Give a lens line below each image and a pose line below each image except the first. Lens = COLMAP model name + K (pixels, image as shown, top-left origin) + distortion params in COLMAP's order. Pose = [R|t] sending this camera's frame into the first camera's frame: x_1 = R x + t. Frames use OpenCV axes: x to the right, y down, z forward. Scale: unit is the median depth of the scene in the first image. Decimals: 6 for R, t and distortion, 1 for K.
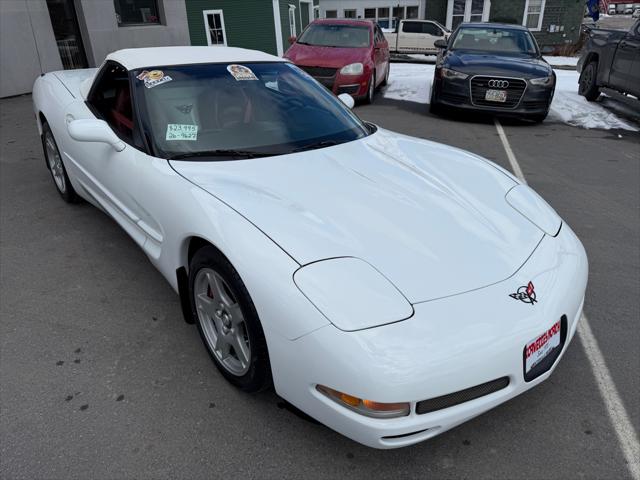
lens RADIAL K [[452.3, 0, 318.2], [0, 452.3, 241.3], [0, 0, 1]] dist [0.021298, -0.030136]
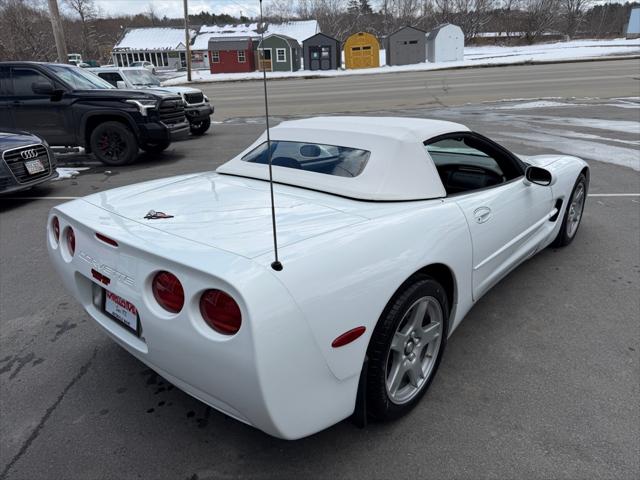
lens RADIAL K [[452.3, 0, 323.5], [0, 452.3, 243.2], [0, 0, 1]] dist [0.021298, -0.030136]
pose [[-0.155242, -0.372923, 0.914783, -1.688903], [0.467713, 0.787901, 0.400570, -0.907196], [-0.870141, 0.490041, 0.052106, 1.673063]]
